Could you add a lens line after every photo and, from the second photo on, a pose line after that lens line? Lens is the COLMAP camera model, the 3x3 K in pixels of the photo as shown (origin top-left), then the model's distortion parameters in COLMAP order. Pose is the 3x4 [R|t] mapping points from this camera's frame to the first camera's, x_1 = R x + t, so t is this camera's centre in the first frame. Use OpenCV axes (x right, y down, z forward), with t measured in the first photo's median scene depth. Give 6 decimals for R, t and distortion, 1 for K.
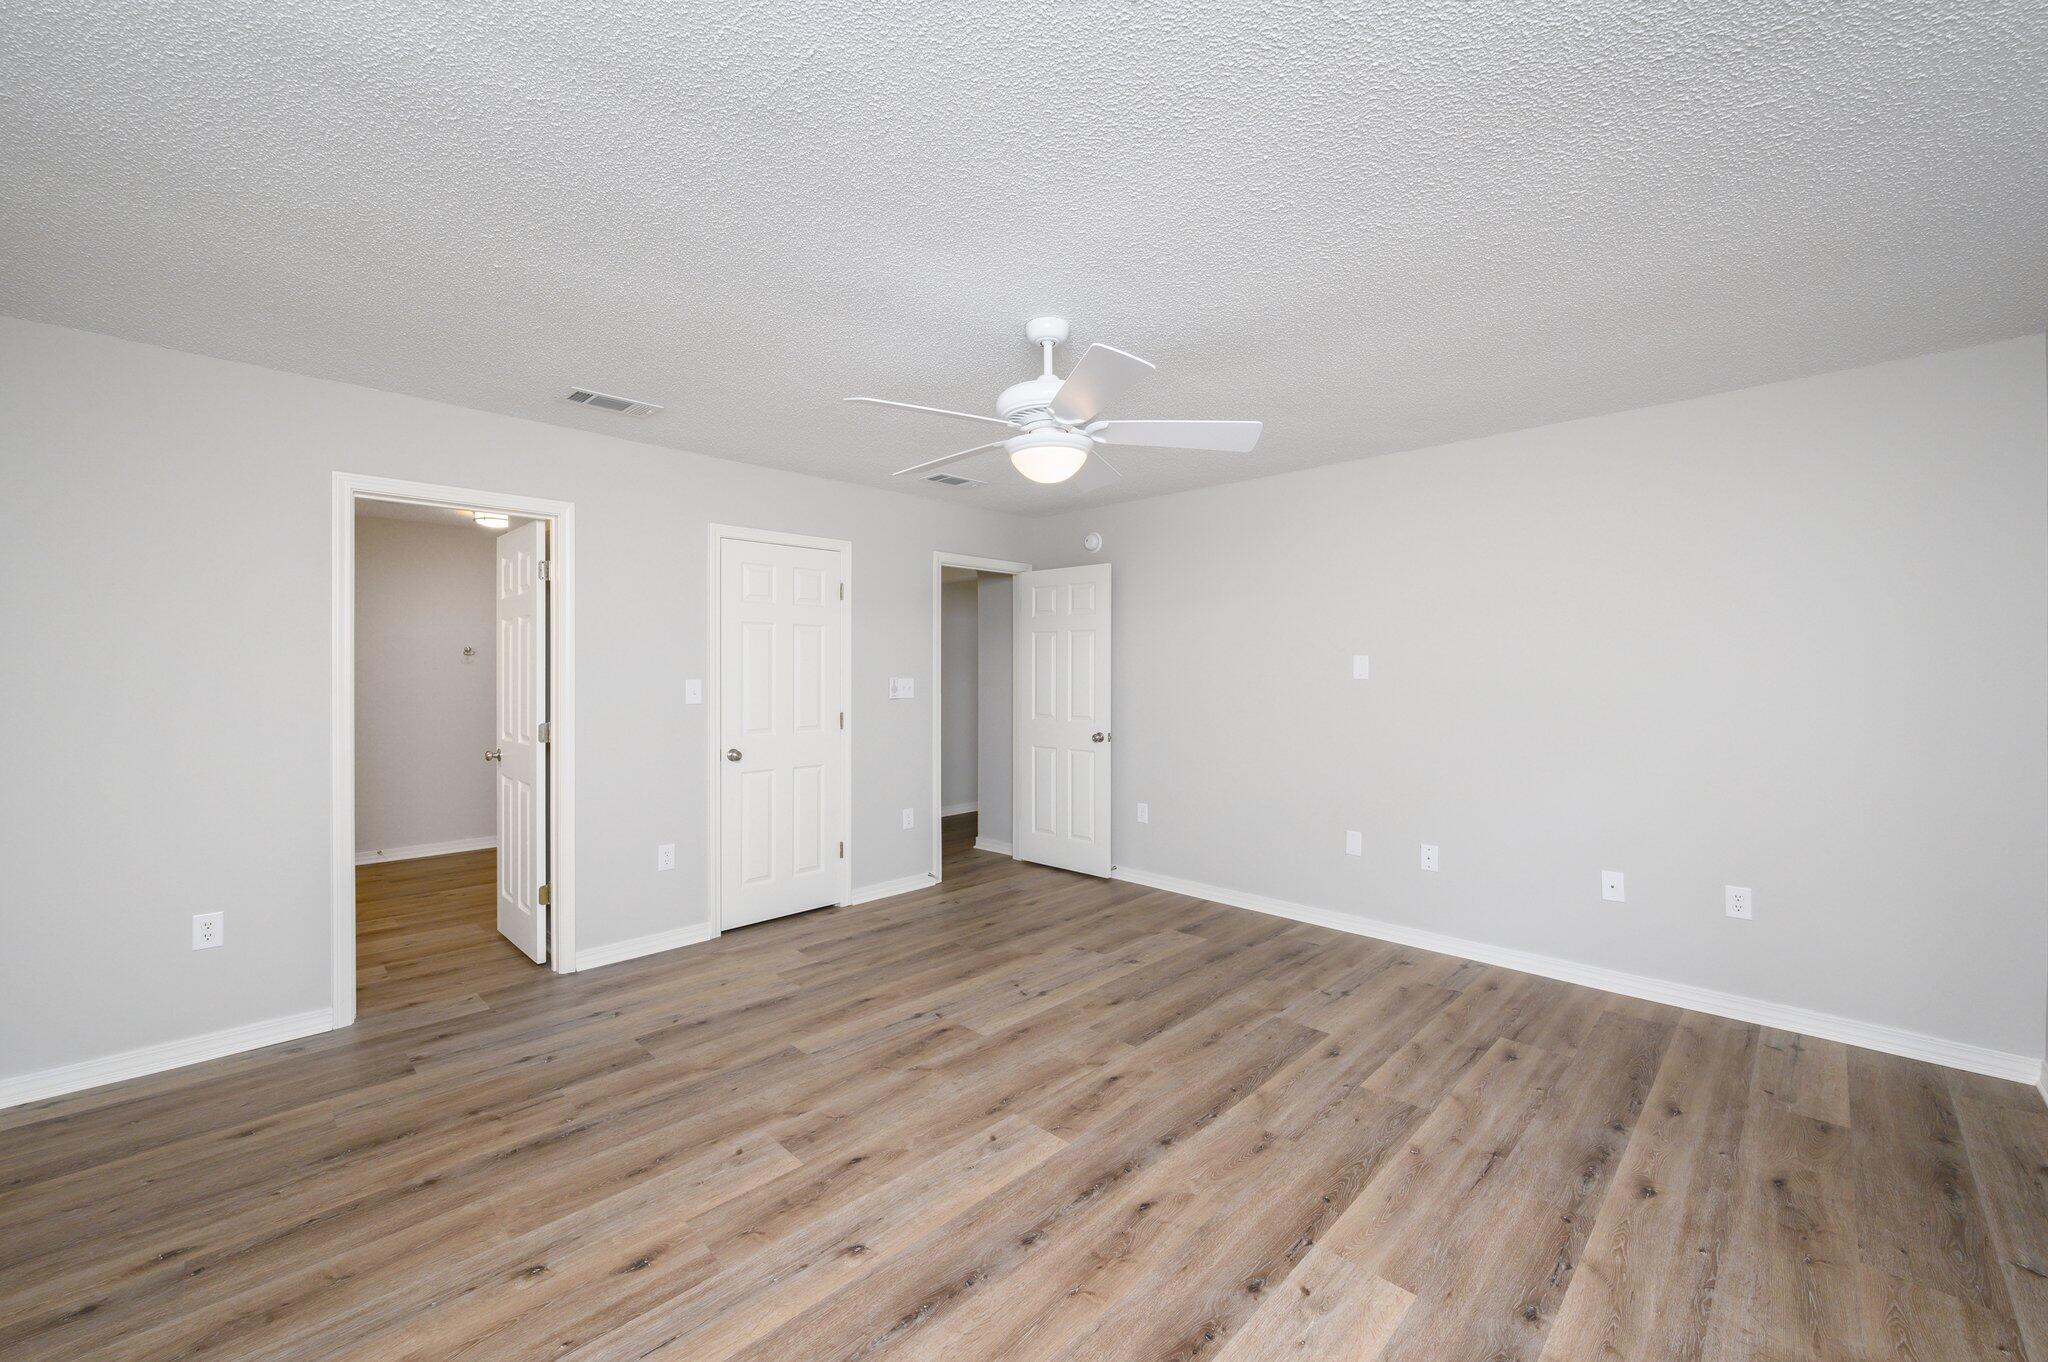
lens RADIAL K [[808.9, 0, 1019.0], [0, 808.9, 673.0], [0, 0, 1]] dist [-0.001037, -0.000223]
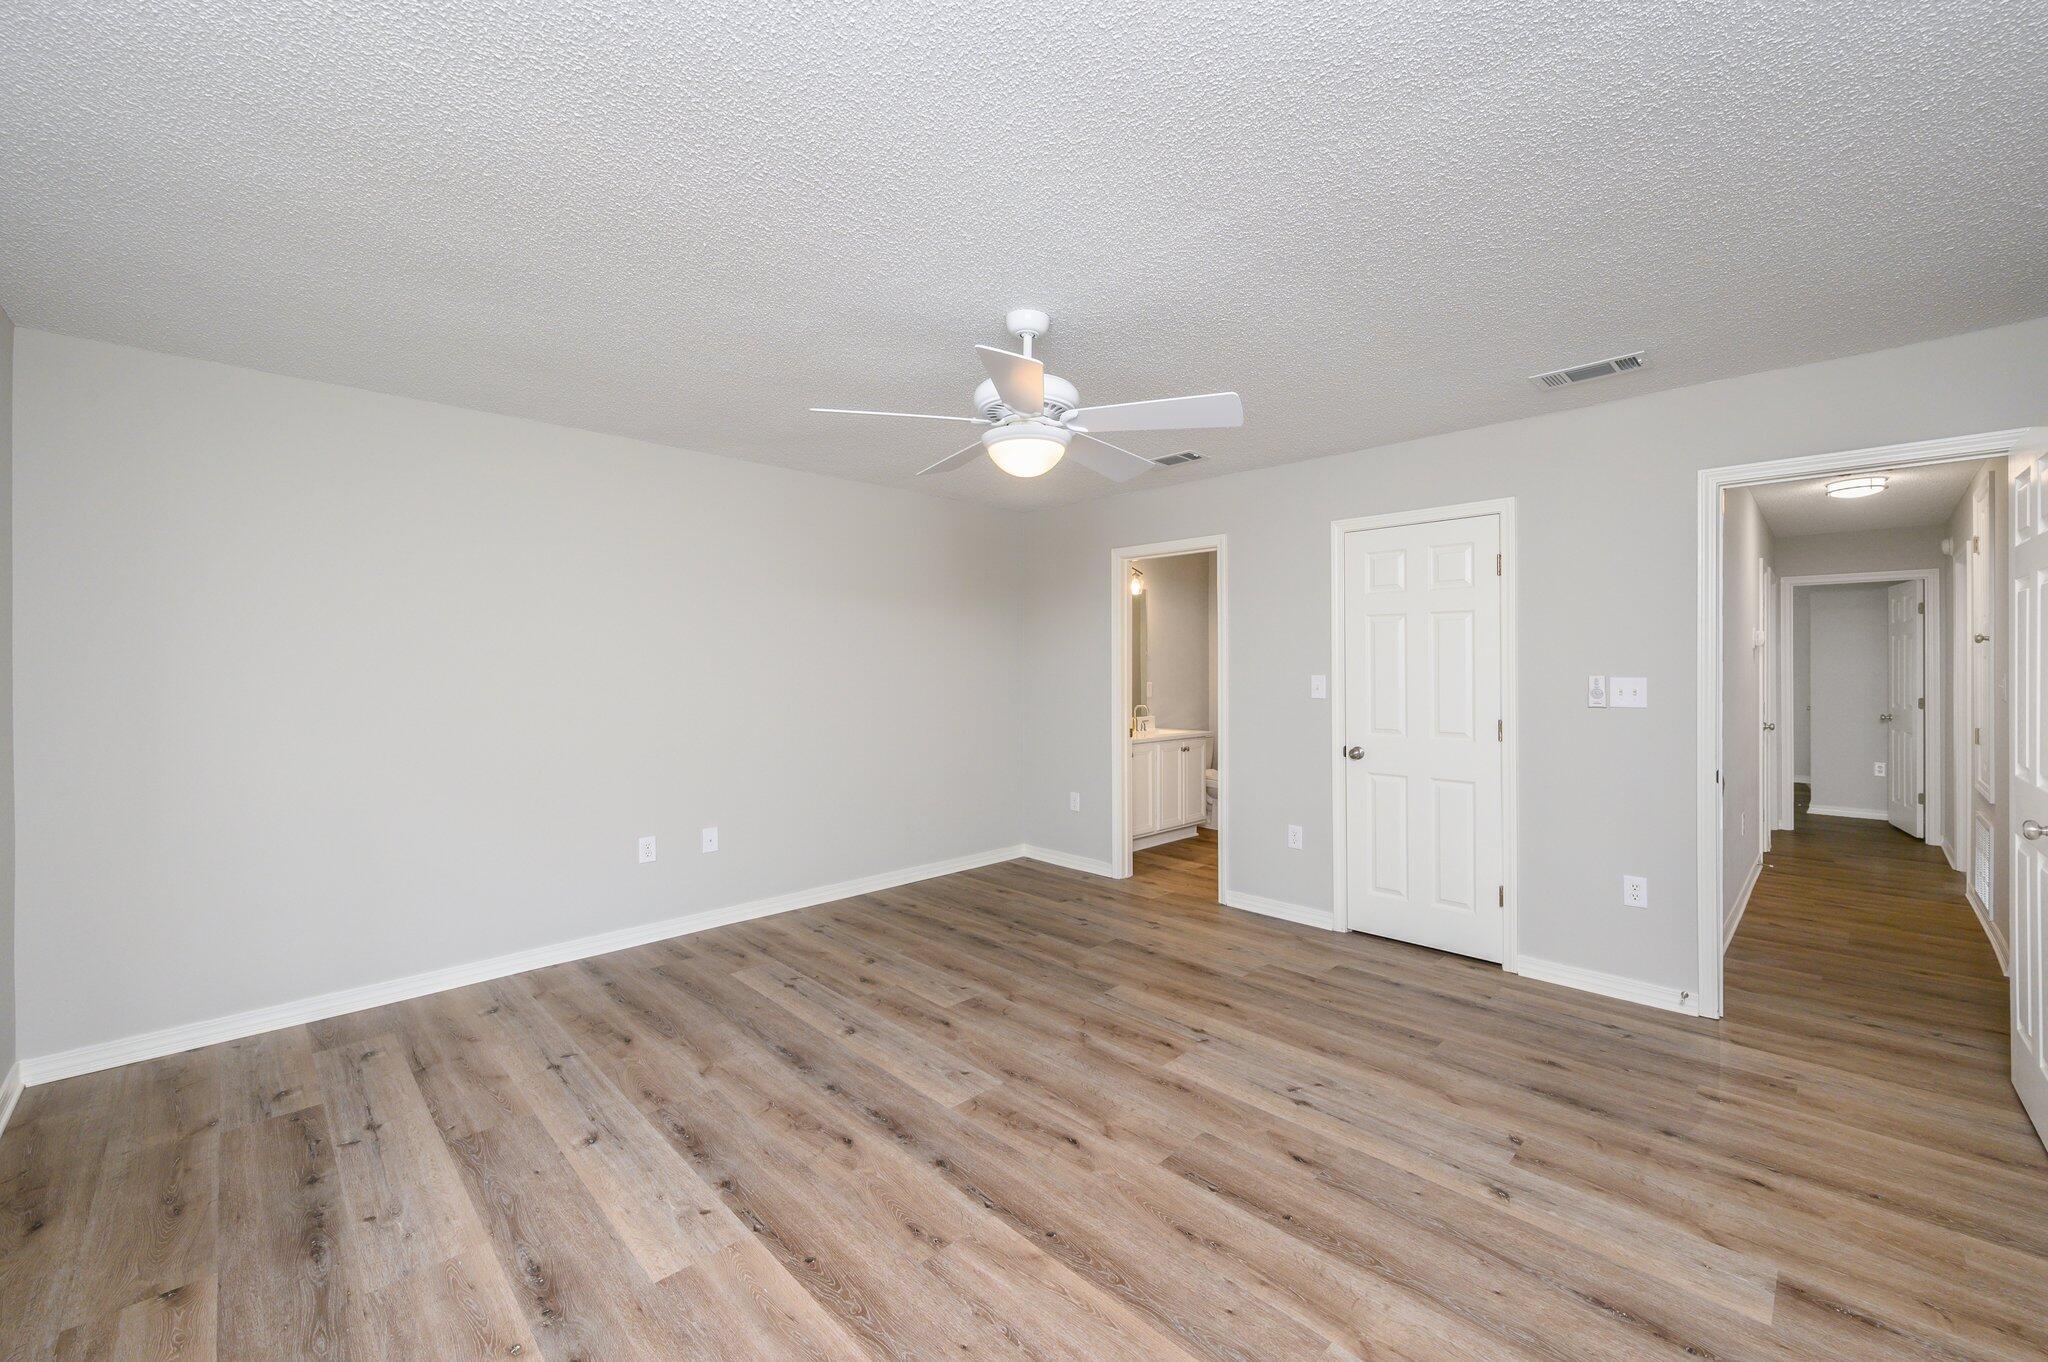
lens RADIAL K [[808.9, 0, 1031.8], [0, 808.9, 669.4], [0, 0, 1]] dist [-0.001037, -0.000223]
pose [[-0.002083, 0.004082, -0.999990, 0.962208], [-0.002322, 0.999989, 0.004087, -0.003479], [0.999995, 0.002330, -0.002073, 0.943900]]
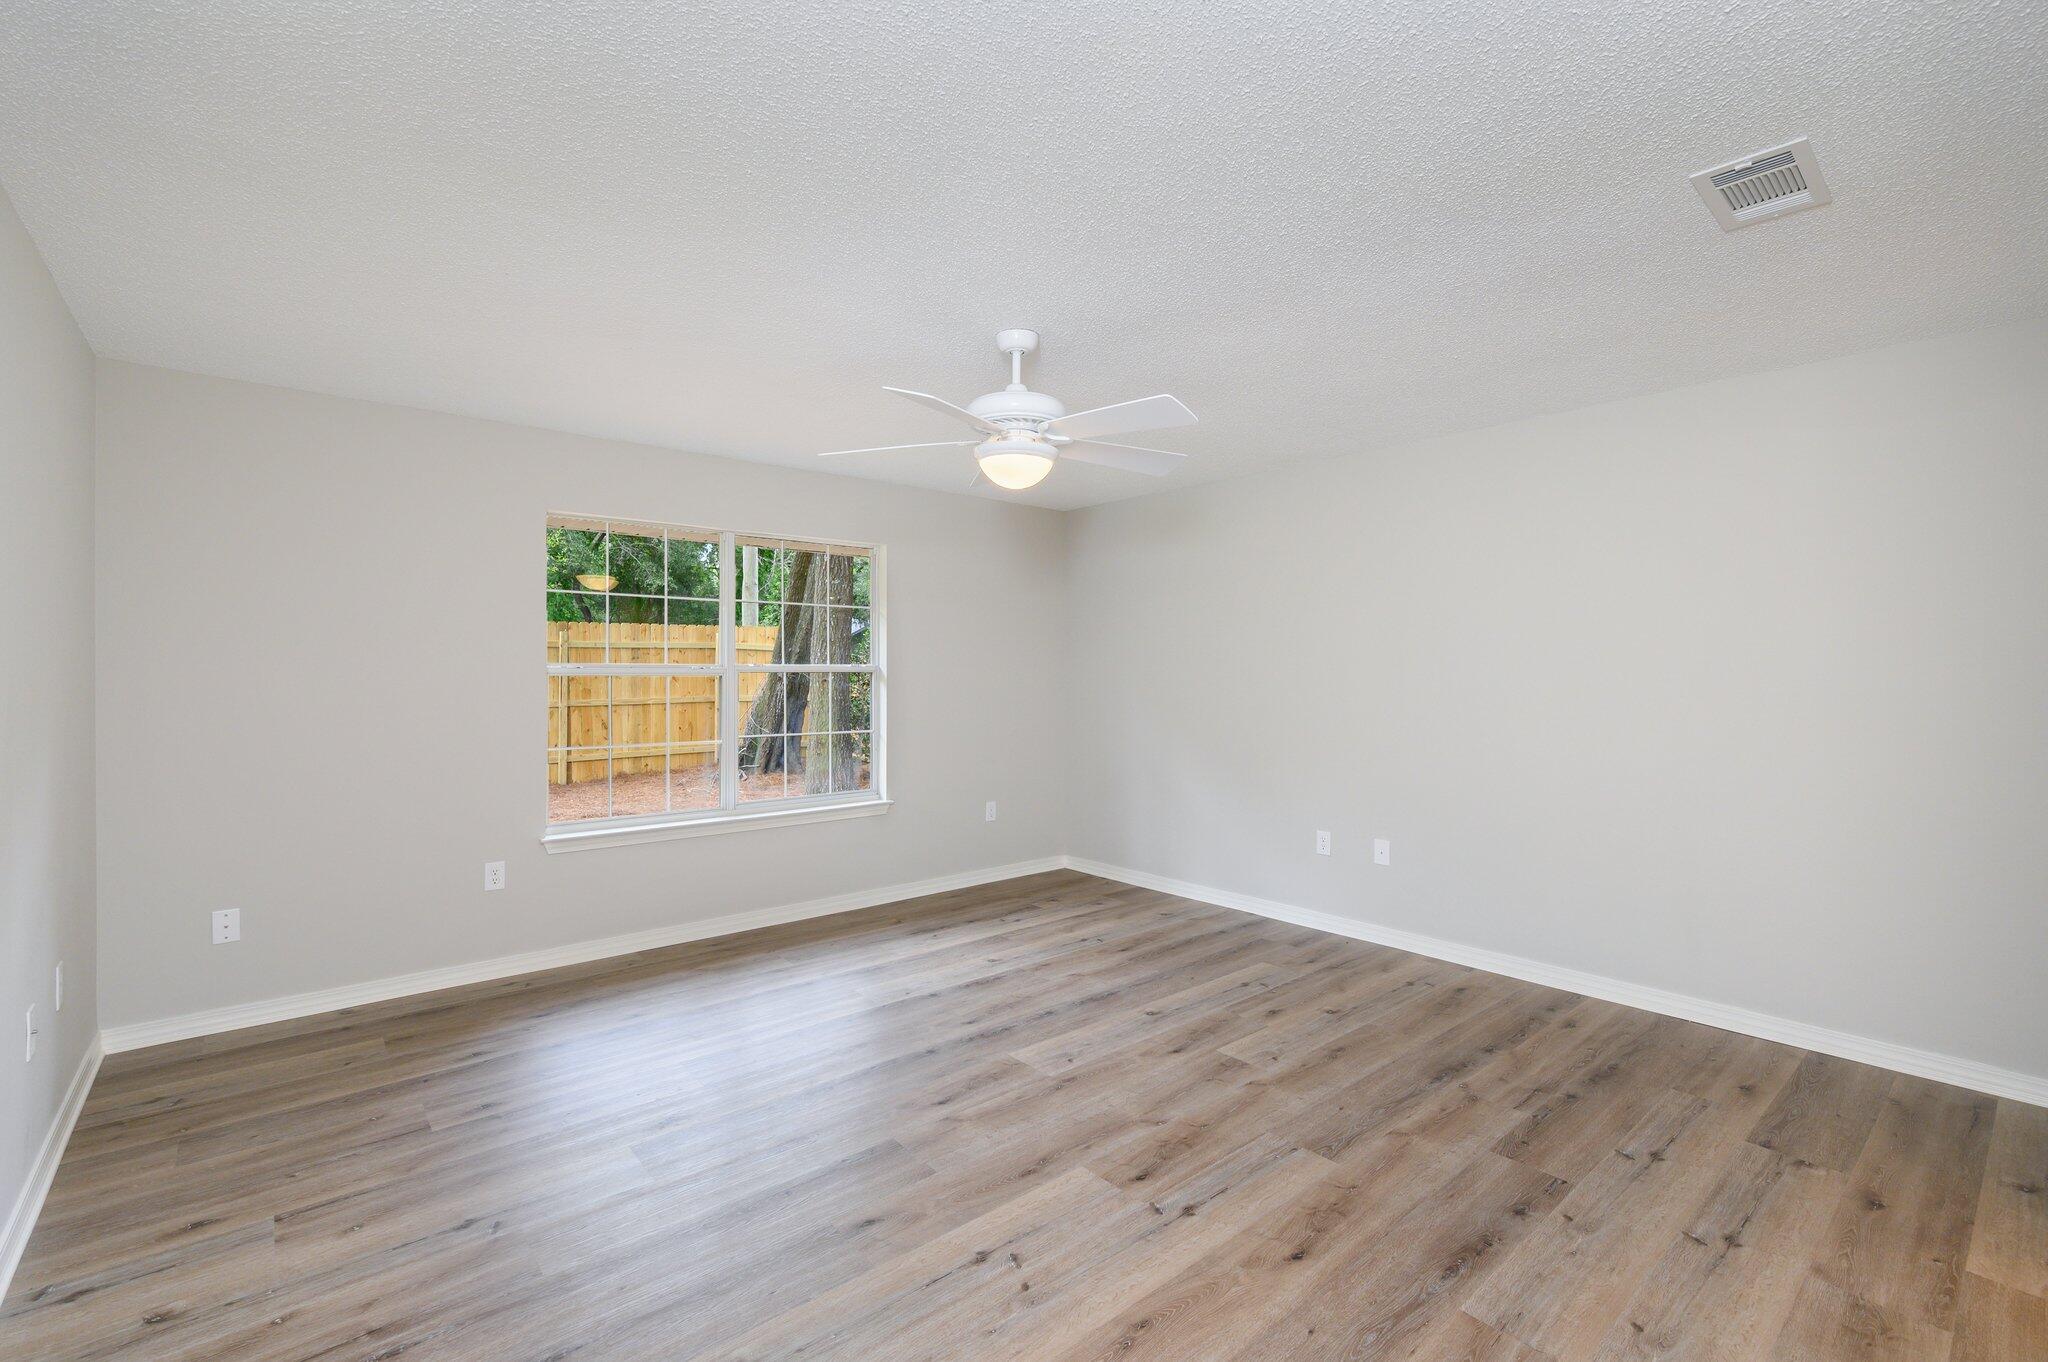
lens RADIAL K [[902.9, 0, 1028.1], [0, 902.9, 678.4], [0, 0, 1]] dist [0.000520, 0.000209]
pose [[-0.997148, 0.000364, 0.075473, -0.061116], [0.001277, 0.999927, 0.012049, -0.006800], [-0.075463, 0.012111, -0.997075, 2.011607]]
